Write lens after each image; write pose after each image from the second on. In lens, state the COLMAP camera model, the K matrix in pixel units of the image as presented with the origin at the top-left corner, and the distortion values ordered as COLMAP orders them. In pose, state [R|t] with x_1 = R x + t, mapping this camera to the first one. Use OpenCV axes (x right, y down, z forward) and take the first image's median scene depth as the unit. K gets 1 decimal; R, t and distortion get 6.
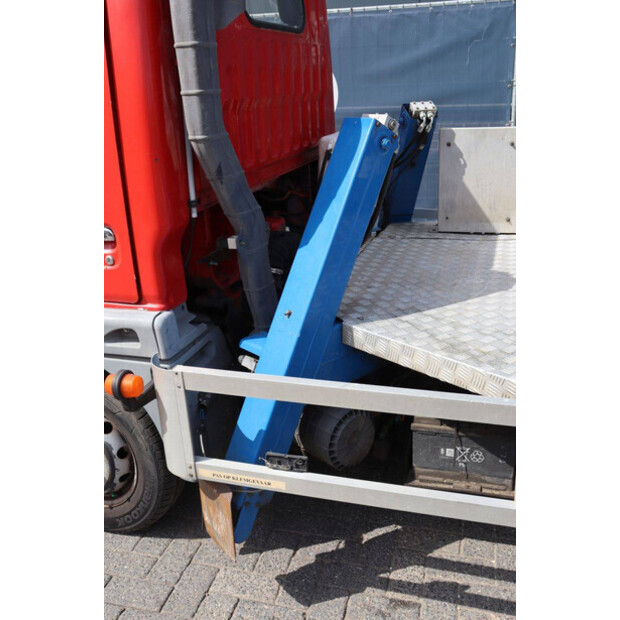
lens RADIAL K [[507.8, 0, 310.0], [0, 507.8, 310.0], [0, 0, 1]] dist [-0.172401, 0.142310]
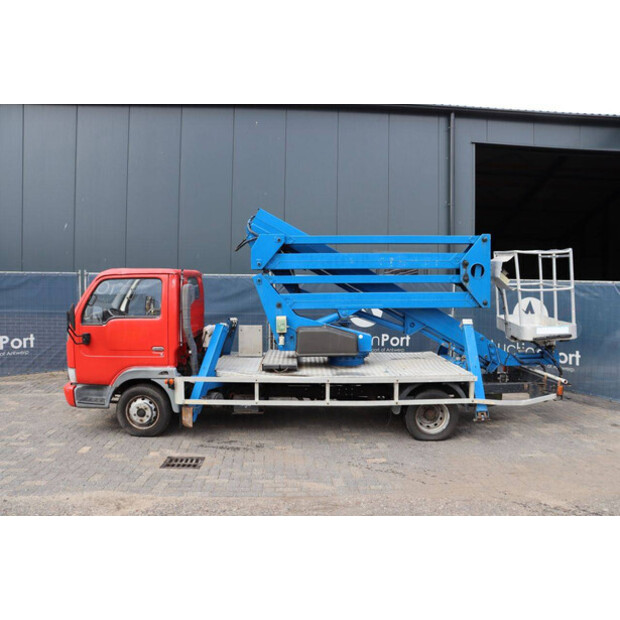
lens RADIAL K [[507.8, 0, 310.0], [0, 507.8, 310.0], [0, 0, 1]] dist [-0.172401, 0.142310]
pose [[0.938234, 0.039777, 0.343707, -0.682312], [0.080771, 0.940745, -0.329356, 1.025771], [-0.336441, 0.336775, 0.879426, -3.234653]]
